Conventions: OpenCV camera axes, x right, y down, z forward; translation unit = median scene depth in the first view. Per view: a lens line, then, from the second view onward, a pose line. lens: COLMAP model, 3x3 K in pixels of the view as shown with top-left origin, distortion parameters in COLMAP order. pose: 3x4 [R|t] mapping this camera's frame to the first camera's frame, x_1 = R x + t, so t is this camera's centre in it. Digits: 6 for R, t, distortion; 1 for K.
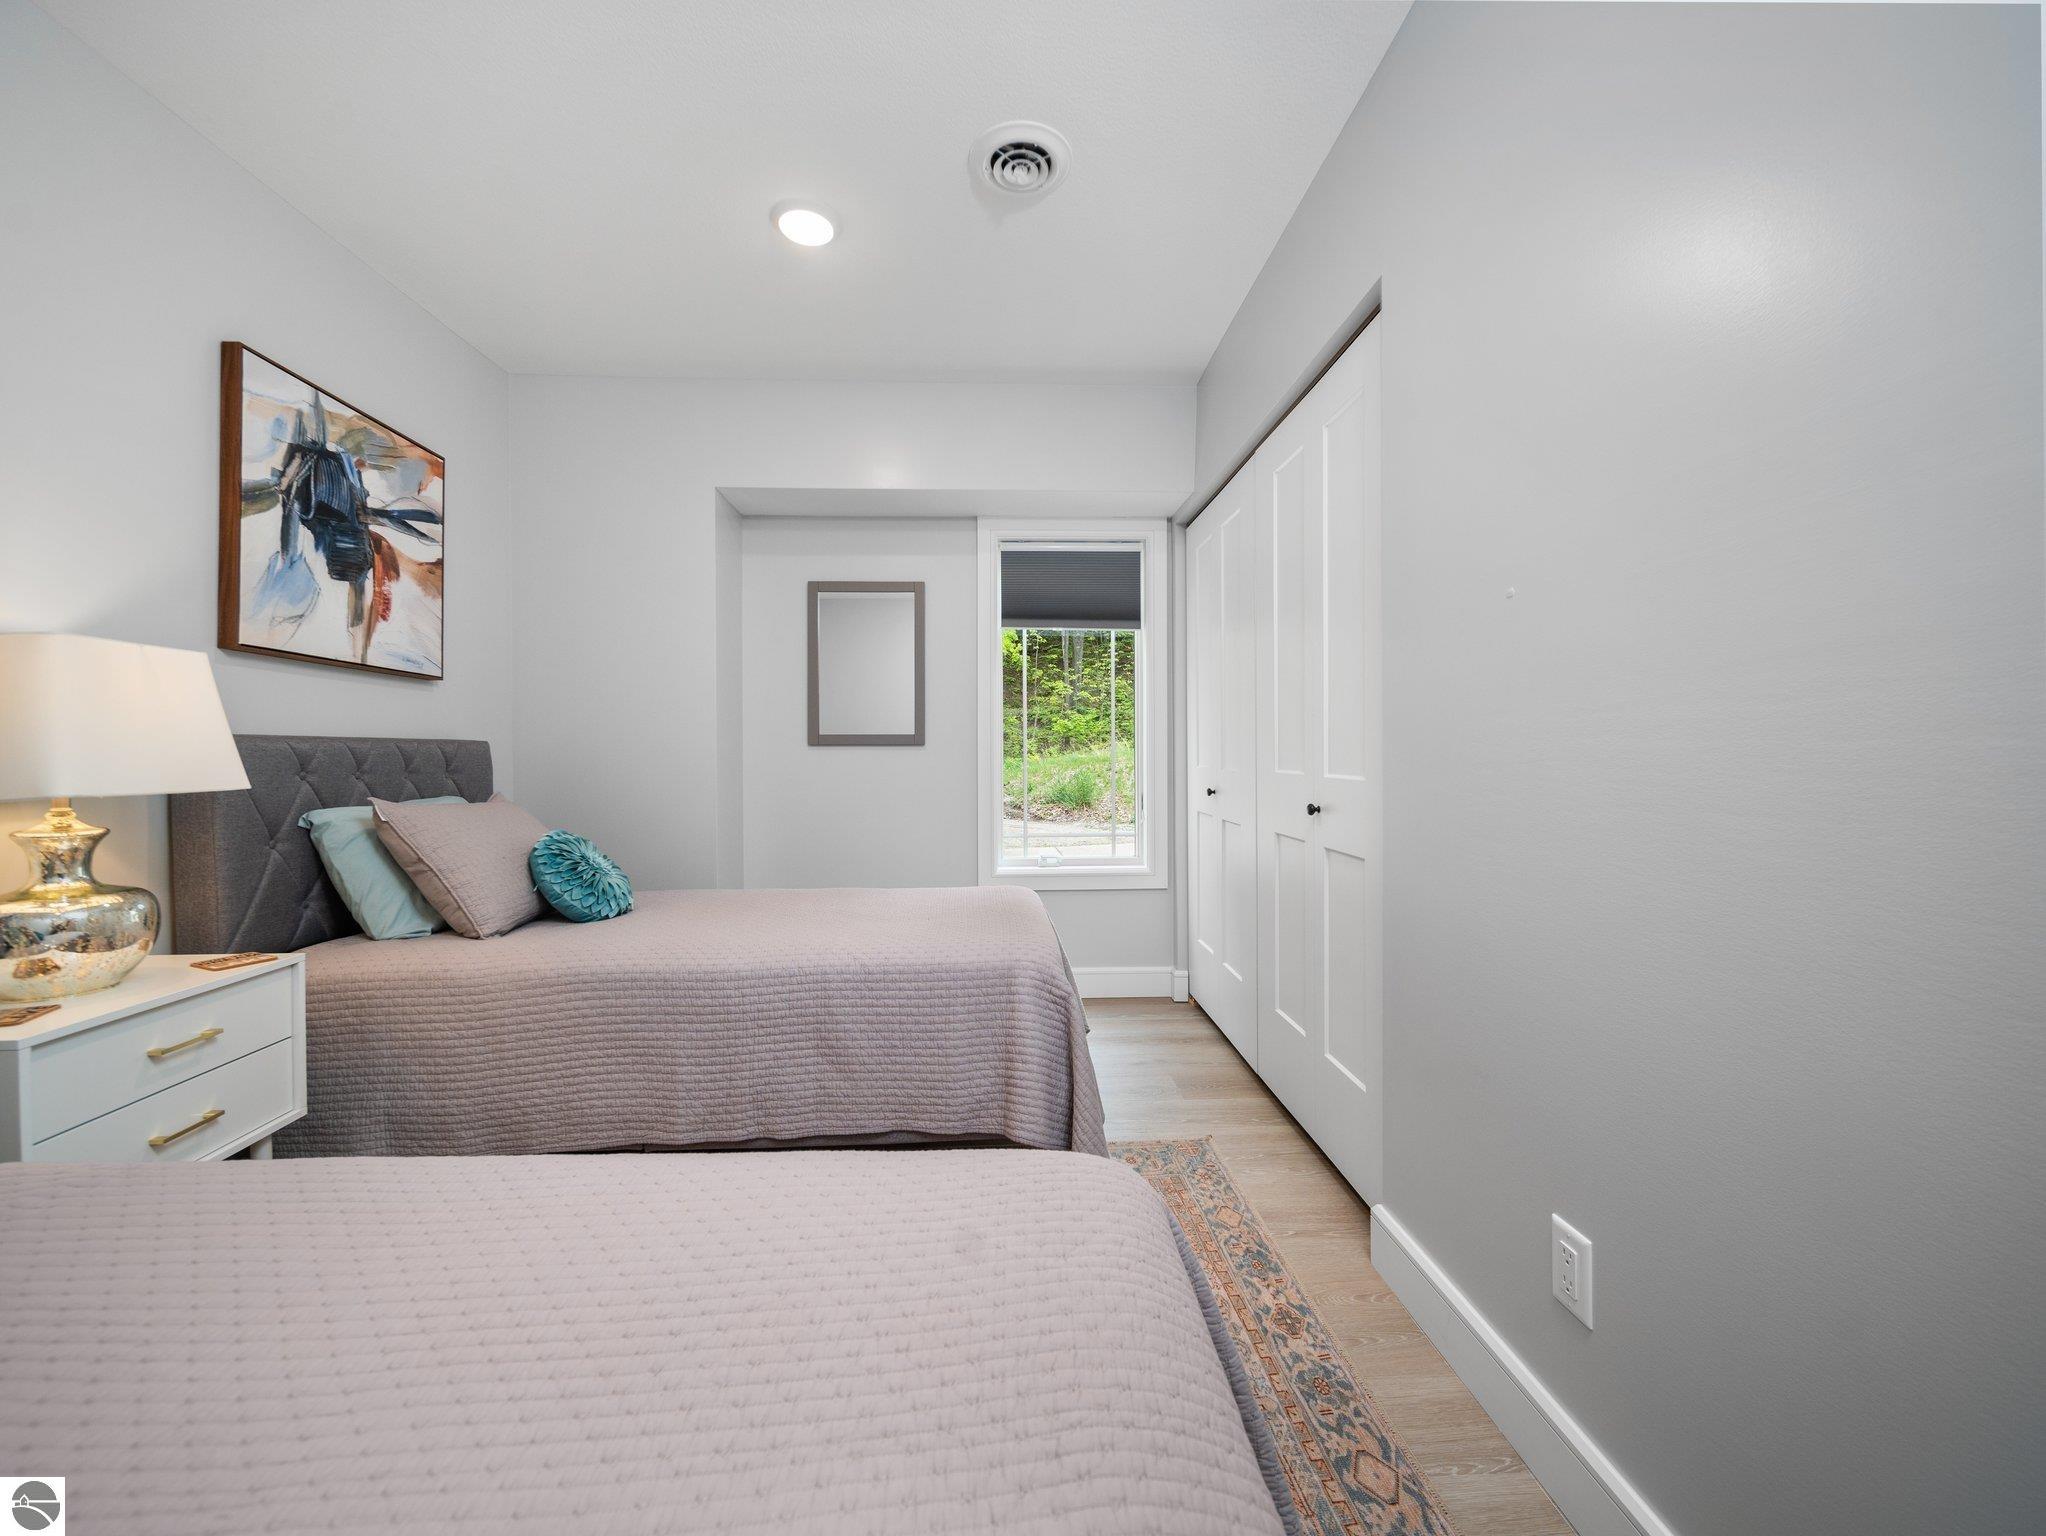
lens RADIAL K [[811.7, 0, 1025.1], [0, 811.7, 770.9], [0, 0, 1]] dist [-0.000394, 0.000078]
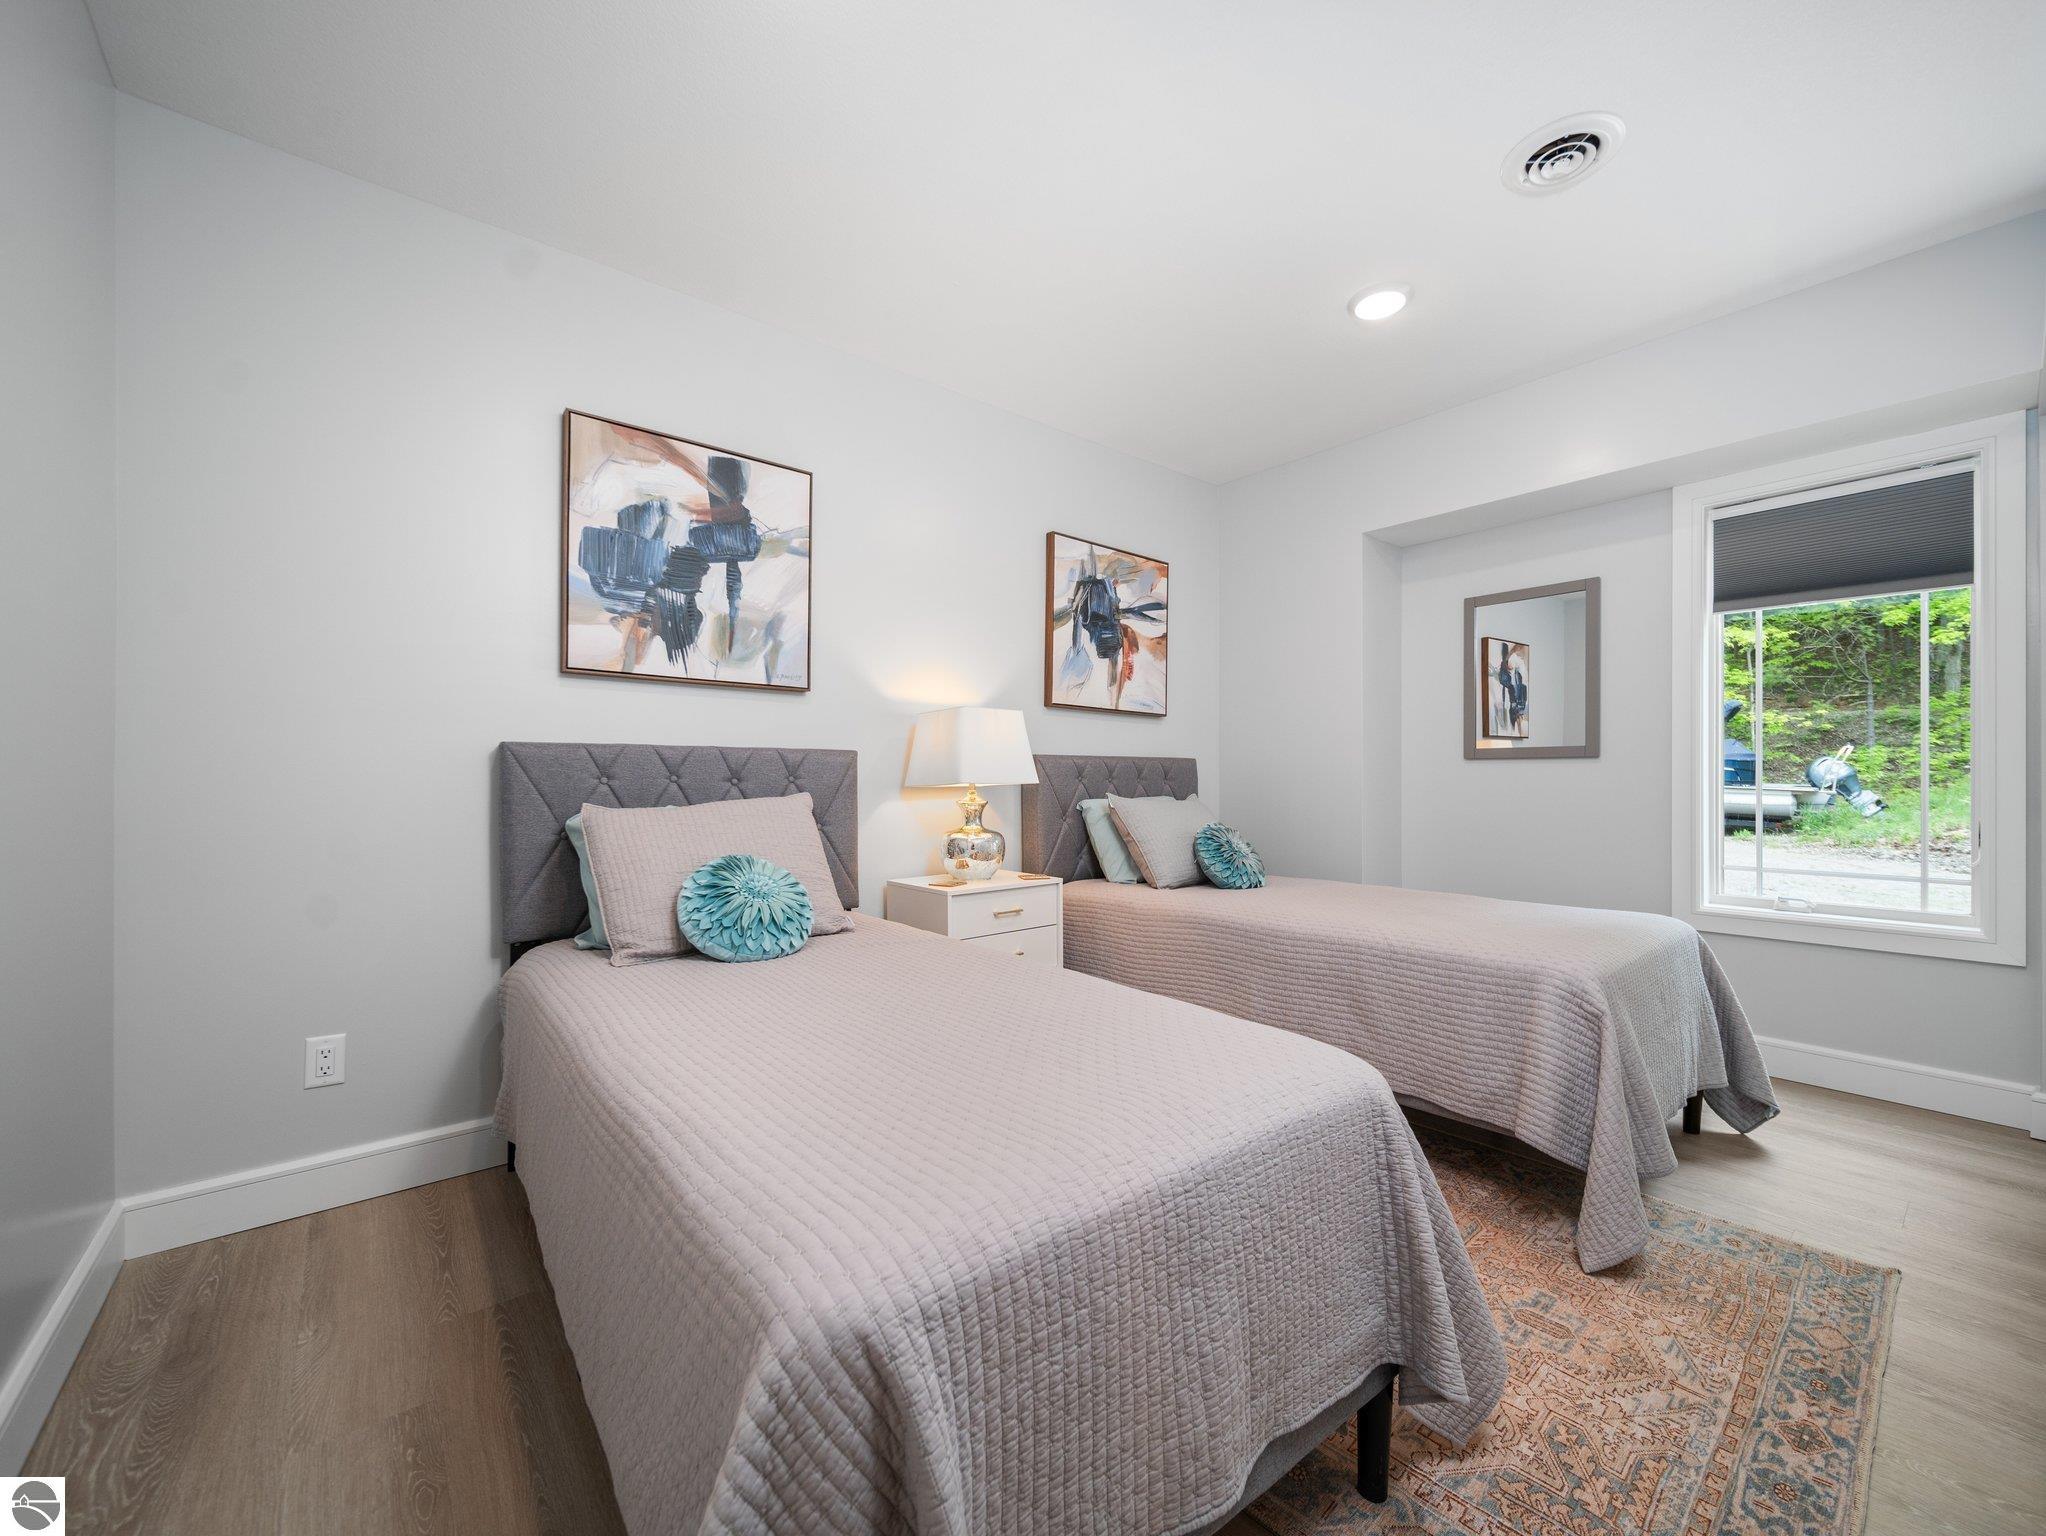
lens RADIAL K [[812.7, 0, 1026.1], [0, 812.7, 810.0], [0, 0, 1]] dist [-0.000280, -0.000031]
pose [[0.605559, 0.034646, -0.795046, 0.373419], [-0.018756, 0.999396, 0.029265, 0.022349], [0.795580, -0.002810, 0.605842, -0.103263]]
